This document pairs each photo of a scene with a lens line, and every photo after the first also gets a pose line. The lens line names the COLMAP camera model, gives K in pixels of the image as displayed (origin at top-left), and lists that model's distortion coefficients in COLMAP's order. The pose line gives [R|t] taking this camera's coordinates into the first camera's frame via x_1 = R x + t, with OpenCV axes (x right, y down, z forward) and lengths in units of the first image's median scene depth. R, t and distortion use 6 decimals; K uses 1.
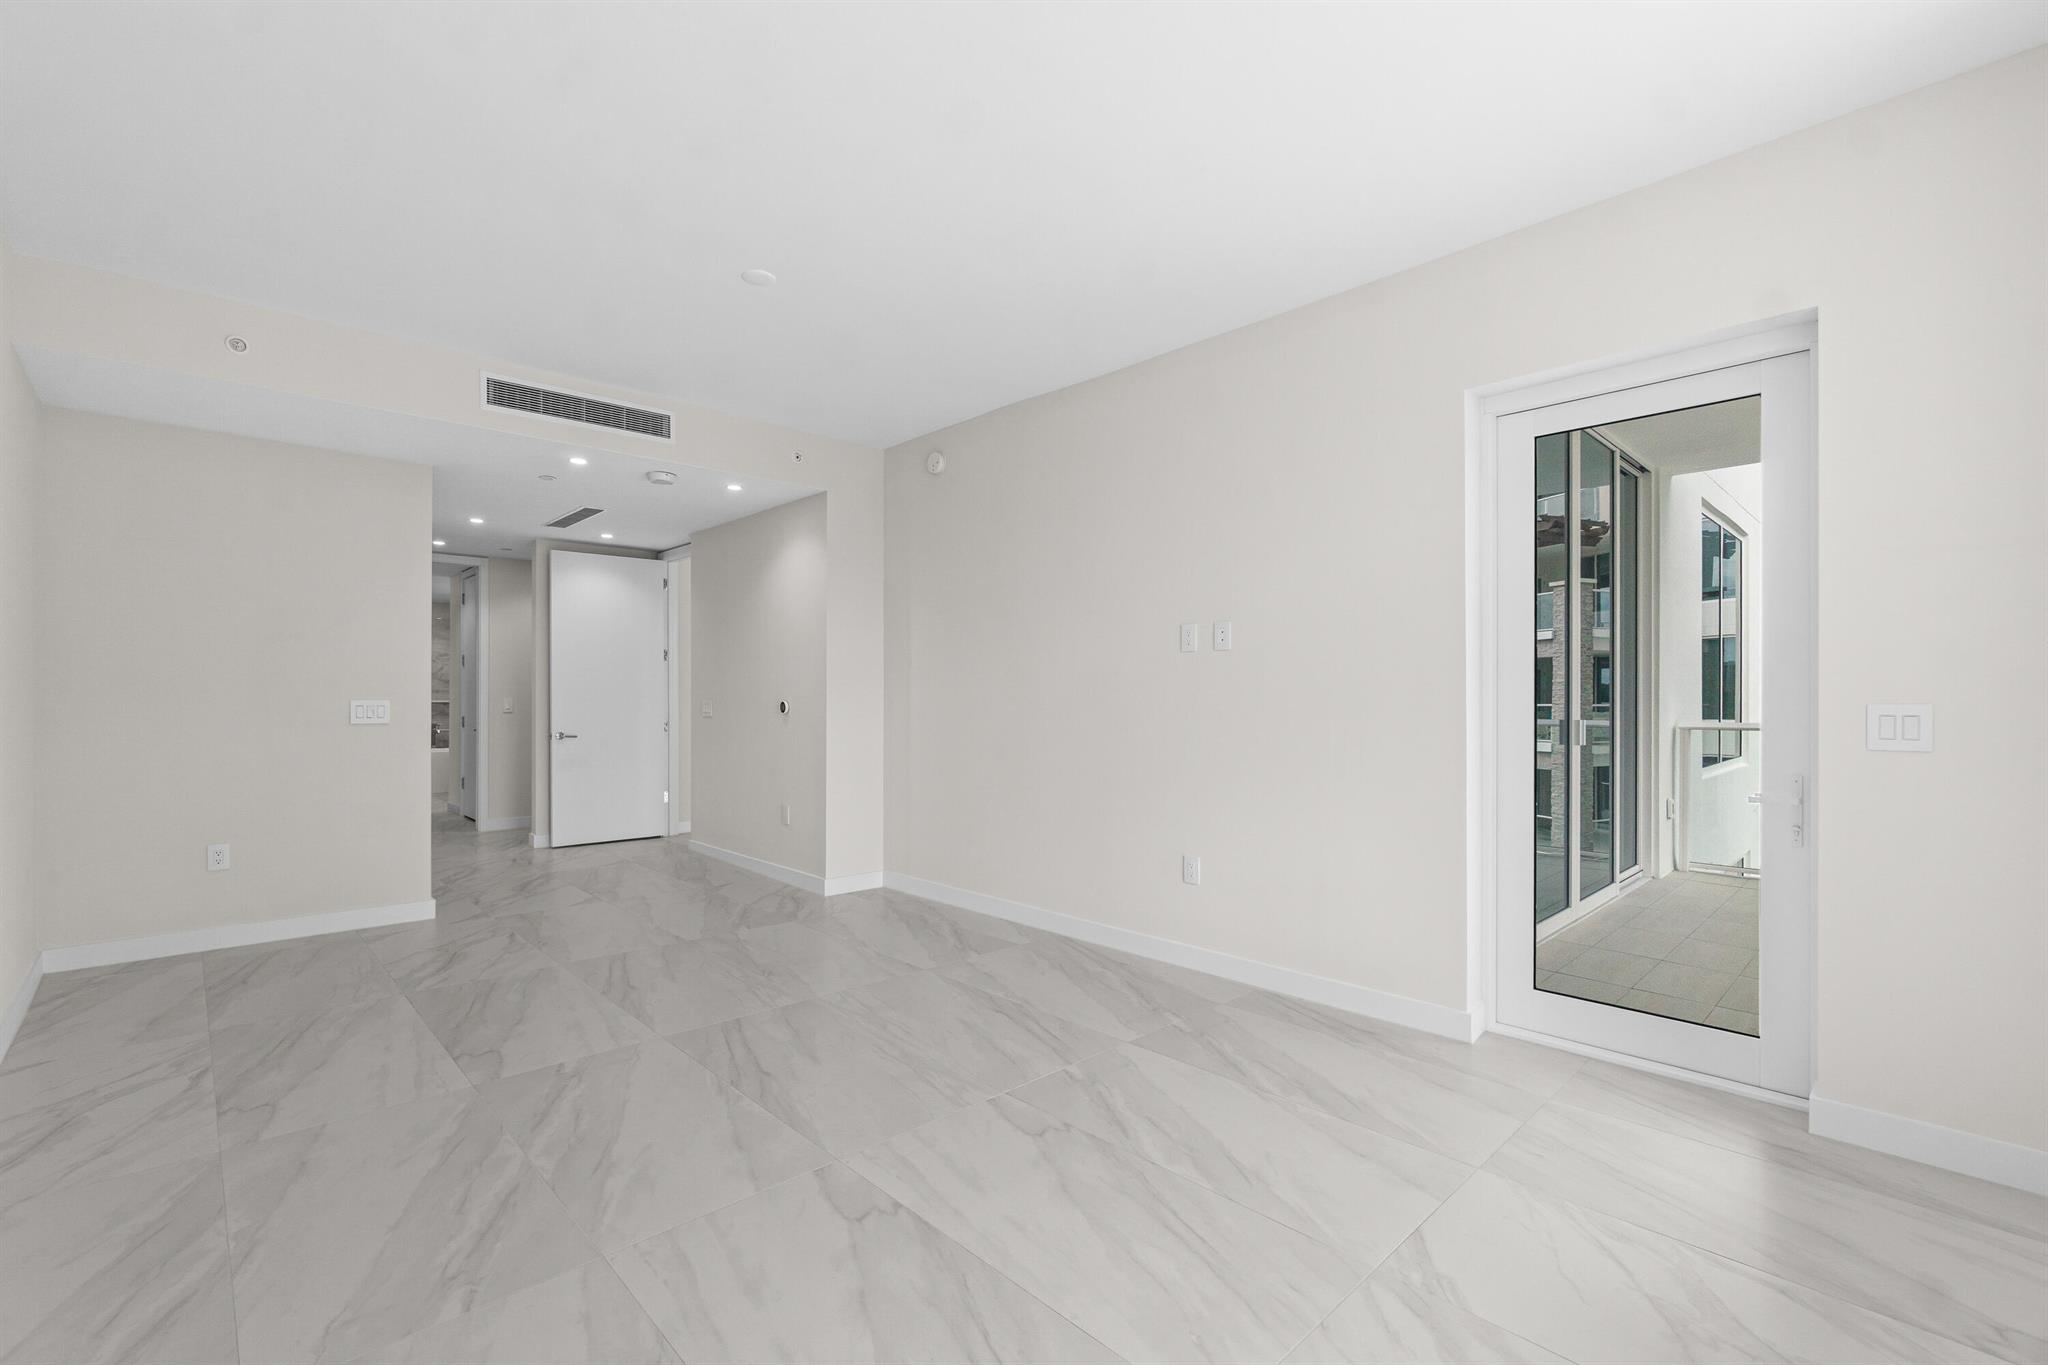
lens RADIAL K [[896.0, 0, 1024.5], [0, 896.0, 690.8], [0, 0, 1]] dist [-0.011948, 0.003773]
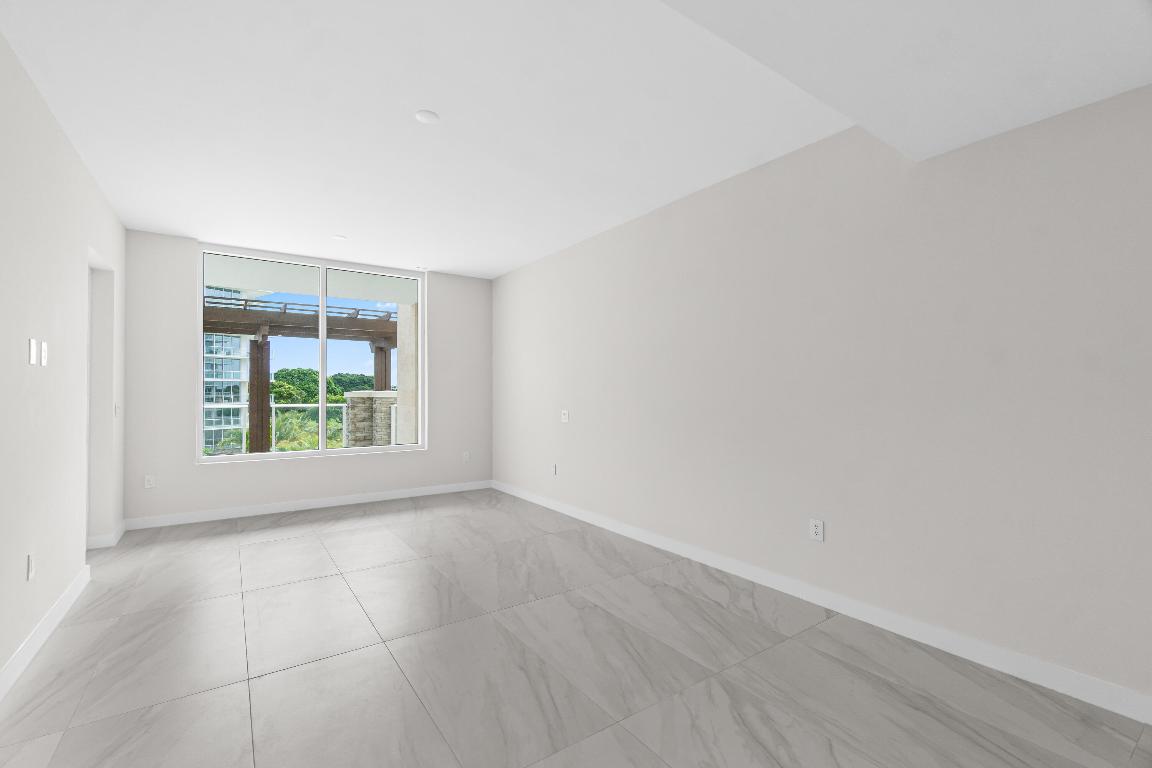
lens RADIAL K [[504.0, 0, 569.0], [0, 504.0, 390.0], [0, 0, 1]] dist [-0.011948, 0.003773]
pose [[-0.986863, -0.002342, 0.161539, -0.764820], [-0.004073, 0.999938, -0.010384, -0.012613], [-0.161505, -0.010906, -0.986812, 2.062817]]
